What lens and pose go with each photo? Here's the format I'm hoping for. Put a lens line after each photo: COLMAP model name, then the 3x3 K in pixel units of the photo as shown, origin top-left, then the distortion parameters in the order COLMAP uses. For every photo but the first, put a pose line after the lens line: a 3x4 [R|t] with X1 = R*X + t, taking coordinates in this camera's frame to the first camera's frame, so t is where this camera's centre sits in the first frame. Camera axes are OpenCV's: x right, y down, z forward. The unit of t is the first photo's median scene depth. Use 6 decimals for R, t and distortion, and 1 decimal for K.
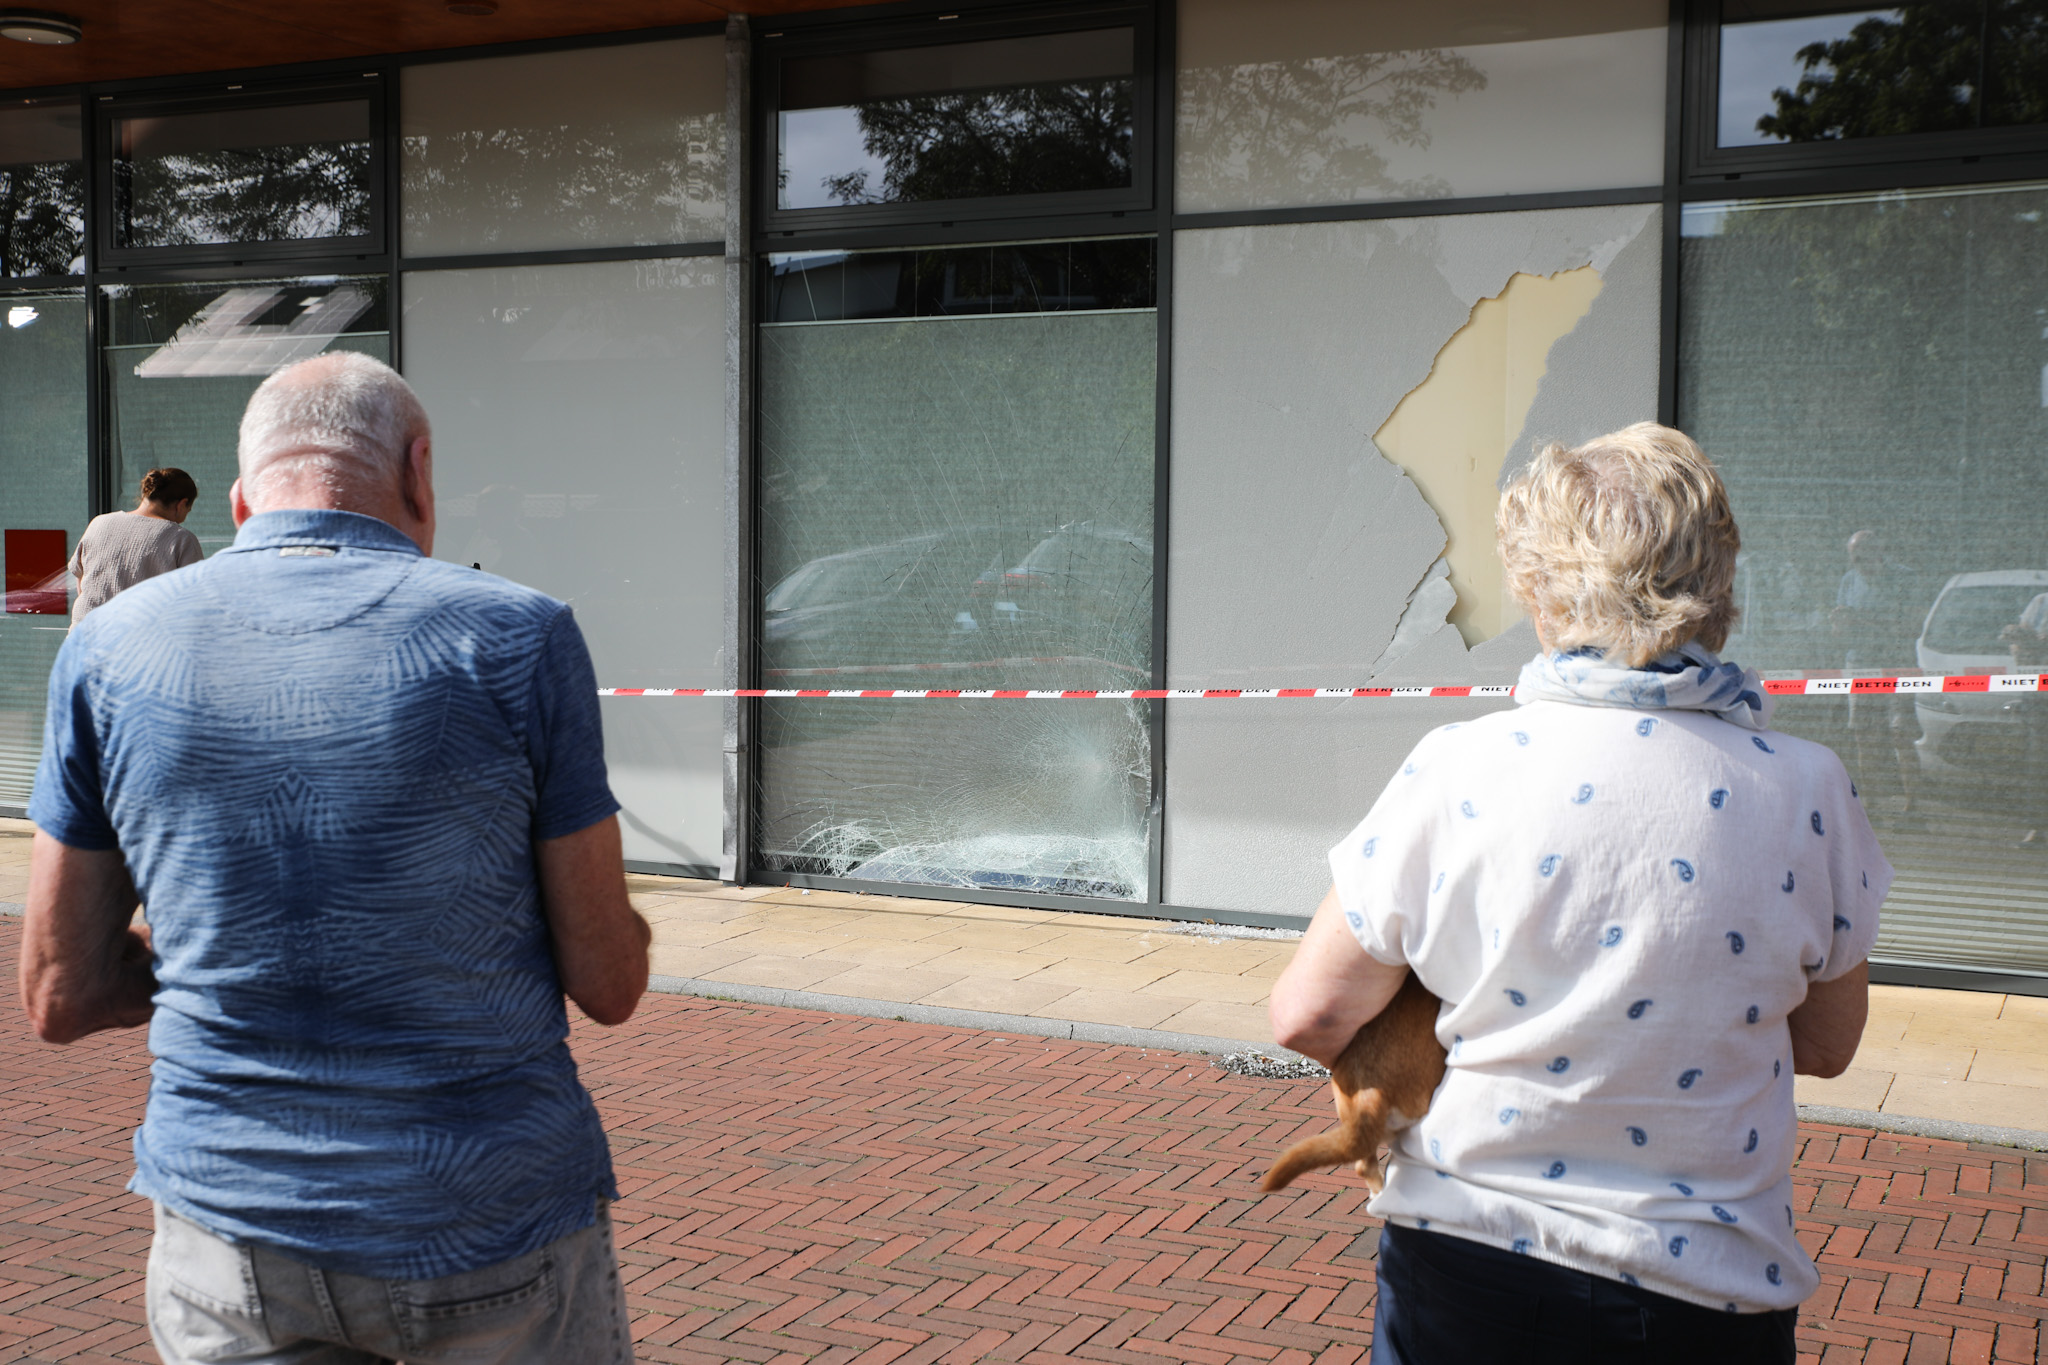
lens RADIAL K [[2283.4, 0, 1028.6], [0, 2283.4, 669.9], [0, 0, 1]] dist [0.020351, 0.000000]
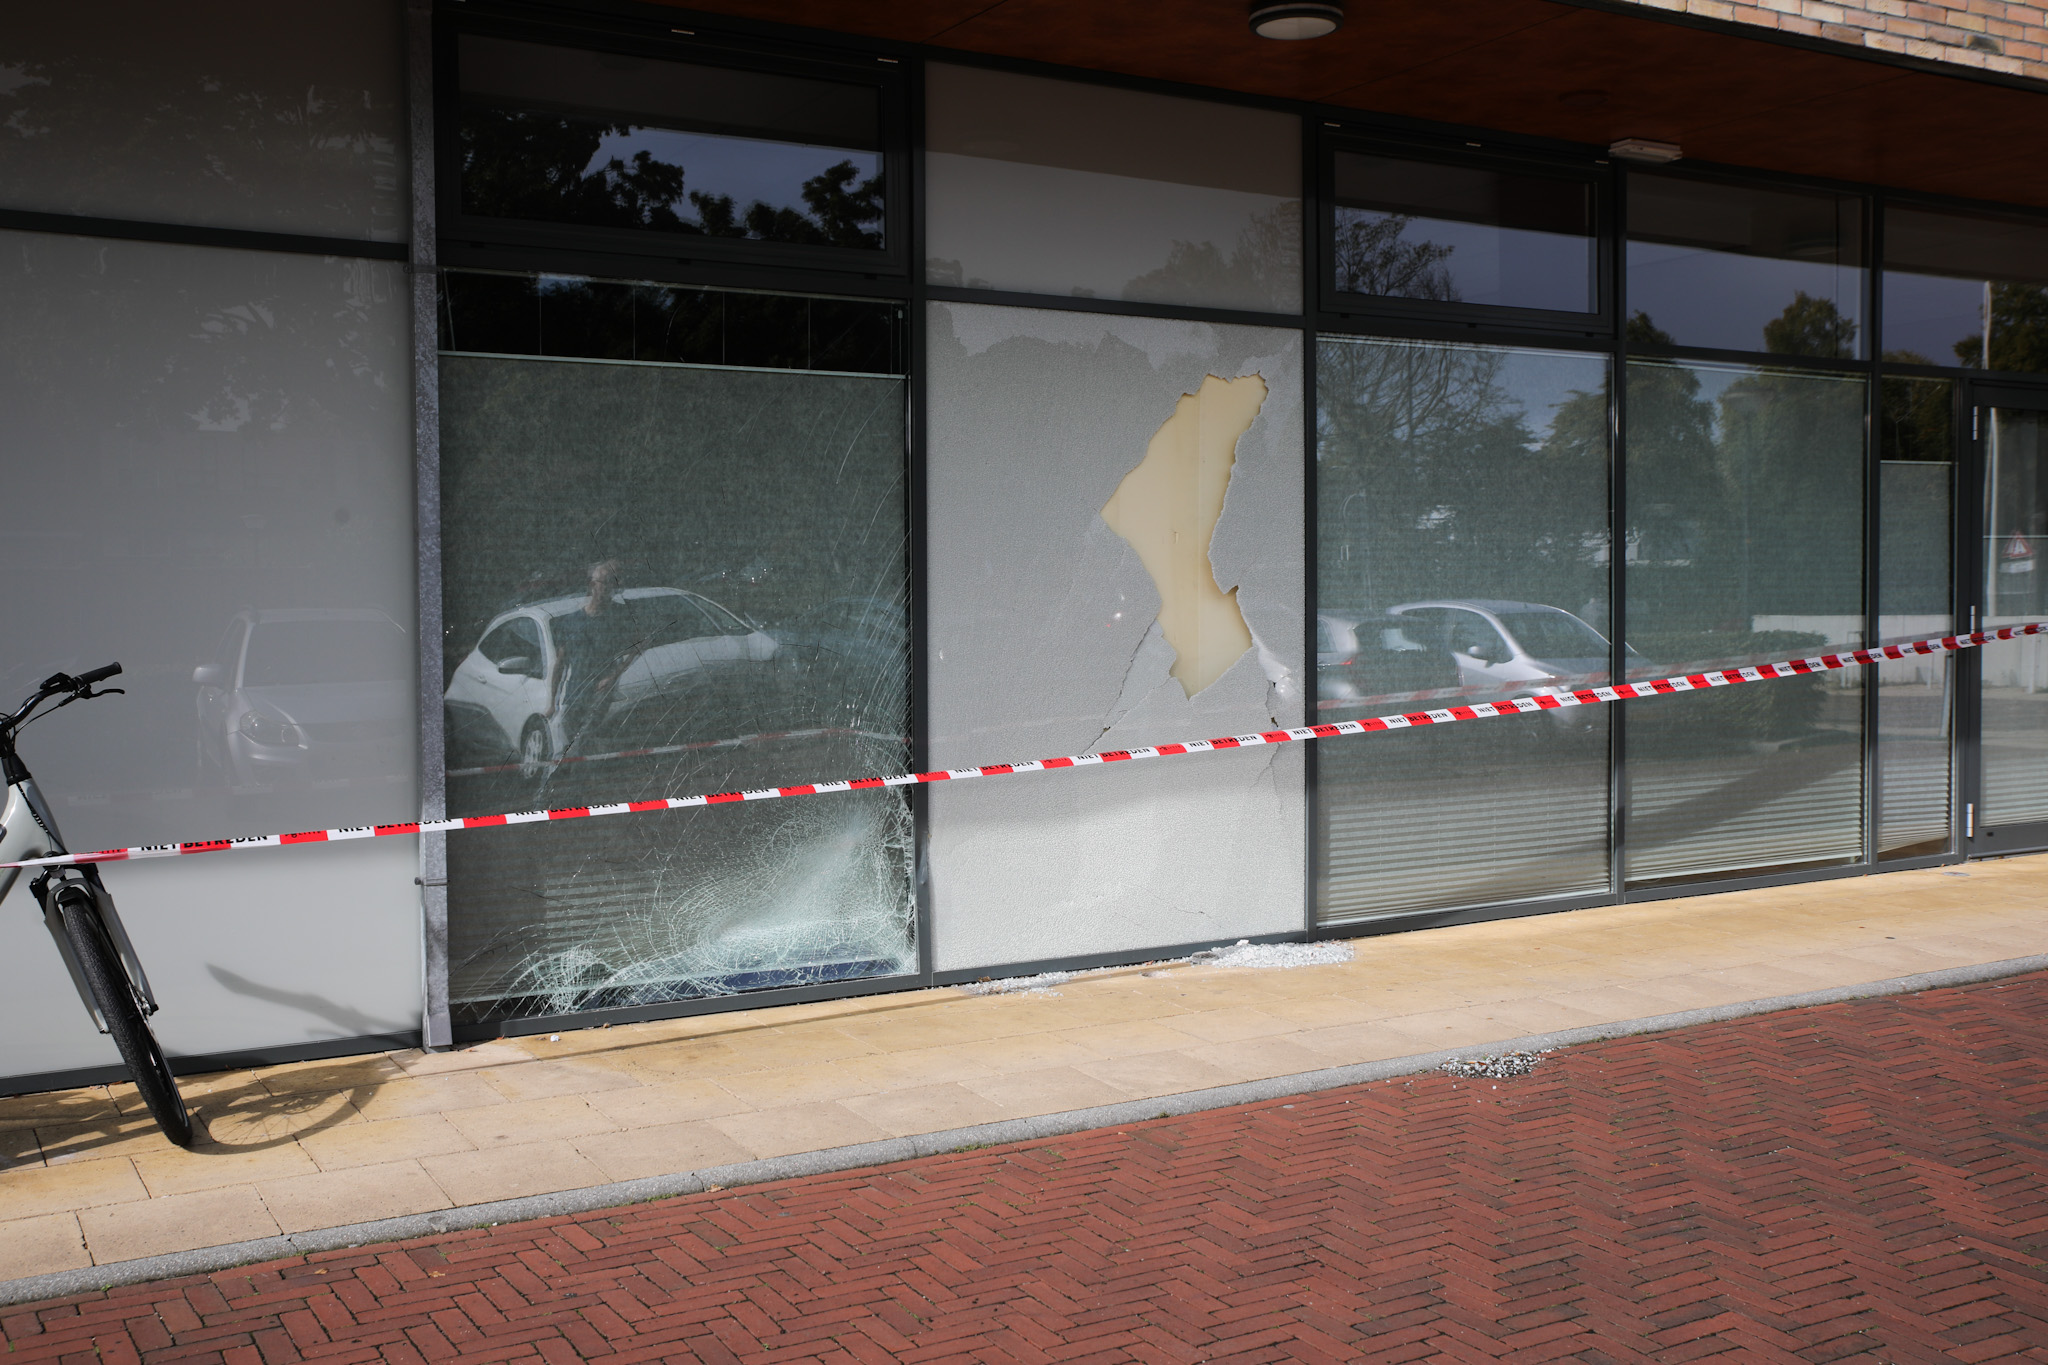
lens RADIAL K [[2056.7, 0, 1016.2], [0, 2056.7, 675.4], [0, 0, 1]] dist [-0.000471, 0.000000]
pose [[0.551273, -0.049056, 0.832882, -0.667170], [0.055378, 0.998220, 0.022141, -0.045280], [-0.832485, 0.033917, 0.553008, 0.467642]]
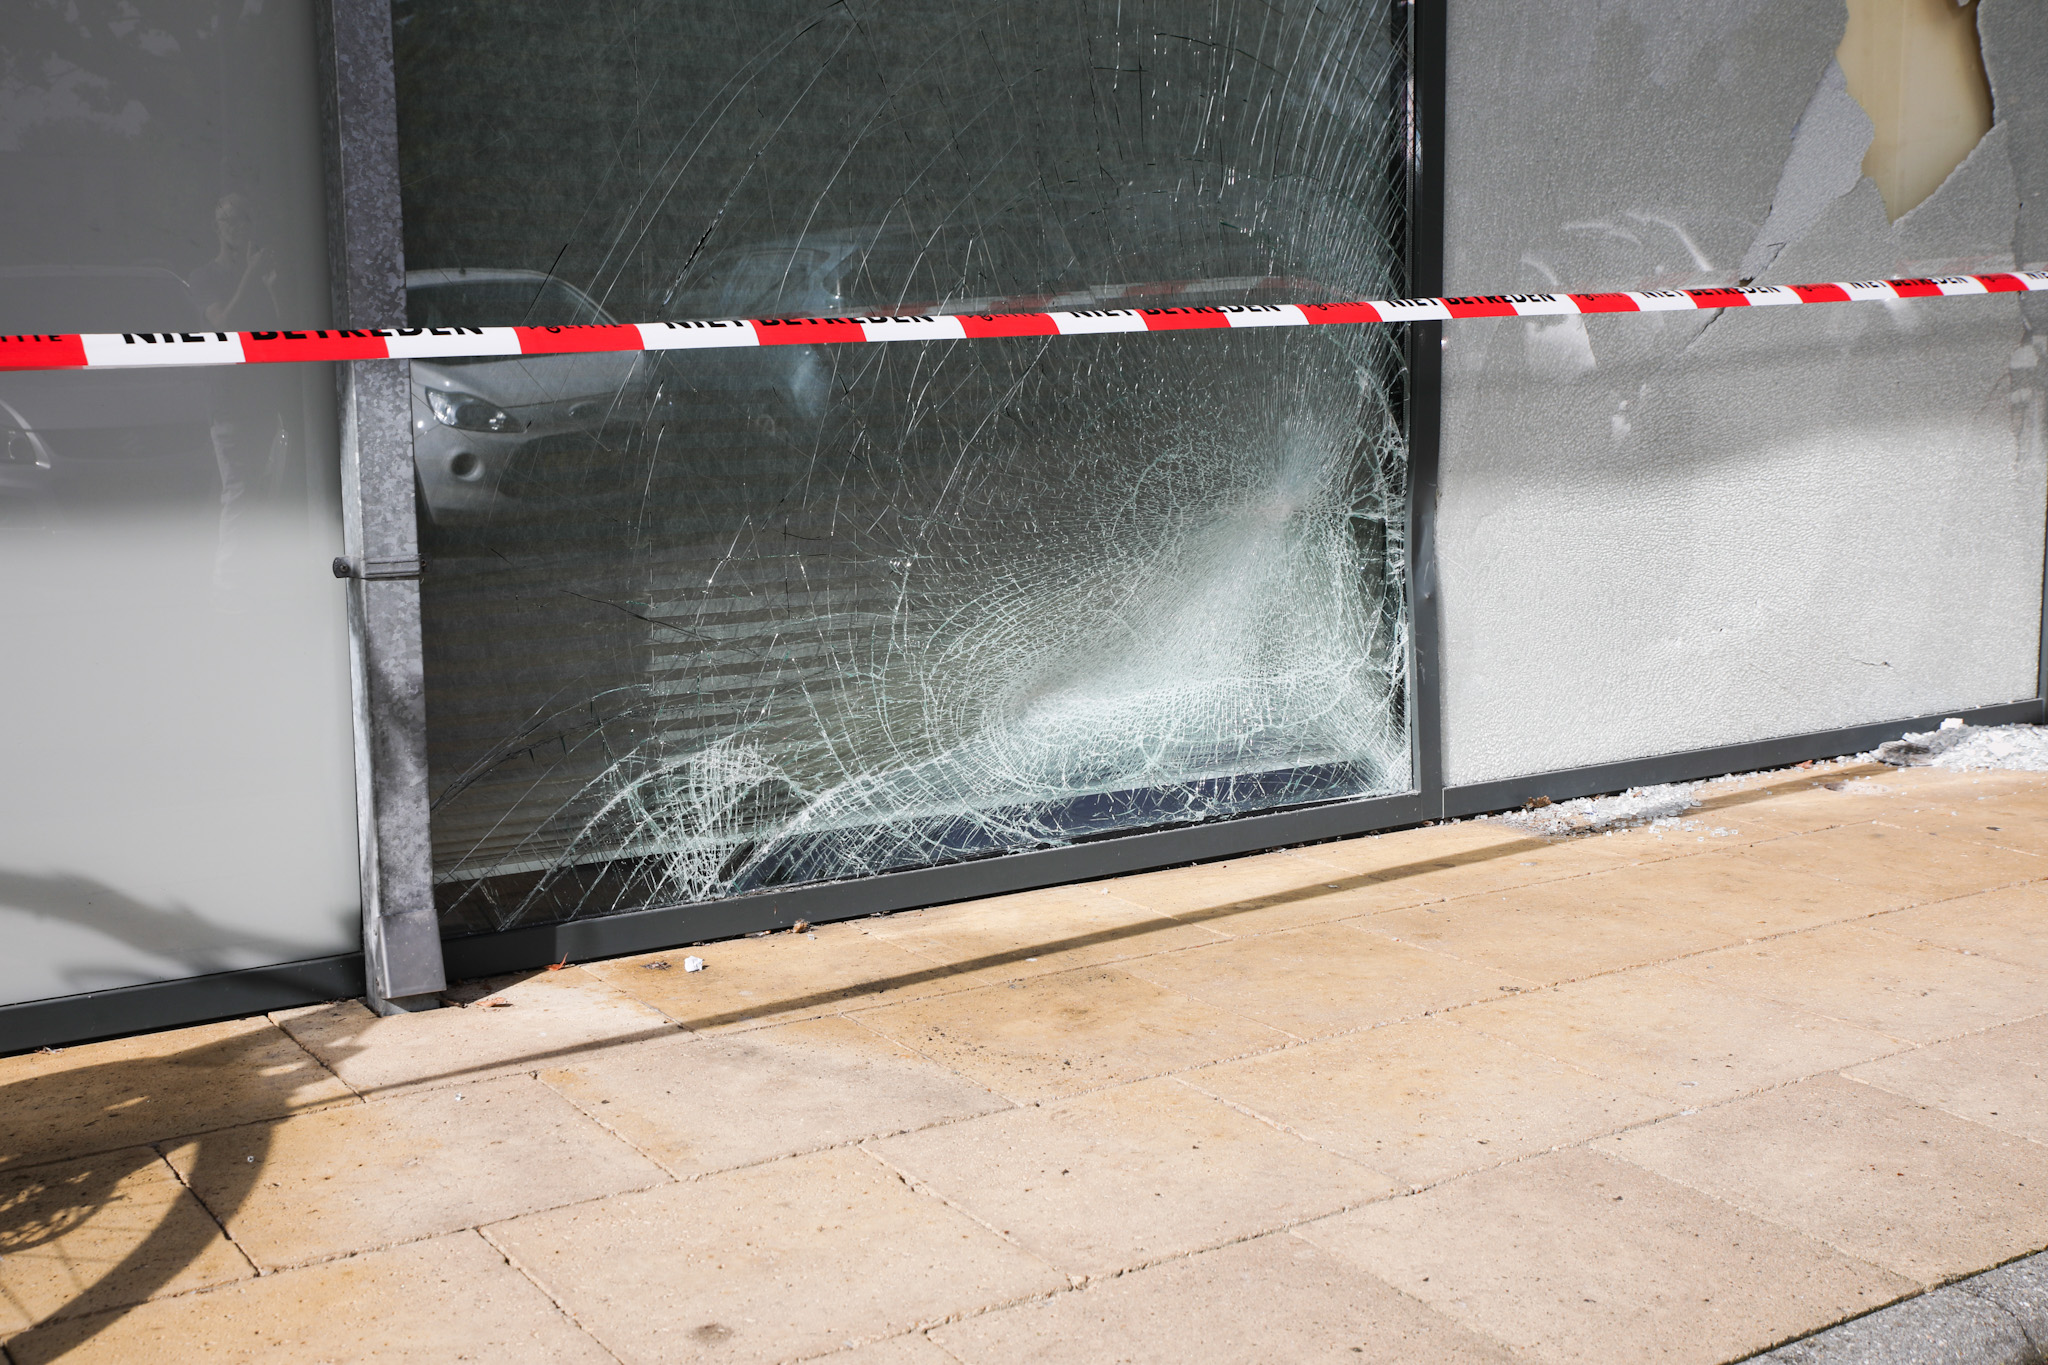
lens RADIAL K [[2283.4, 0, 1029.1], [0, 2283.4, 676.9], [0, 0, 1]] dist [0.020351, 0.000000]
pose [[0.497137, -0.130176, 0.857851, -0.380185], [0.062057, 0.991484, 0.114492, 0.021539], [-0.865450, -0.003682, 0.500982, 0.841686]]
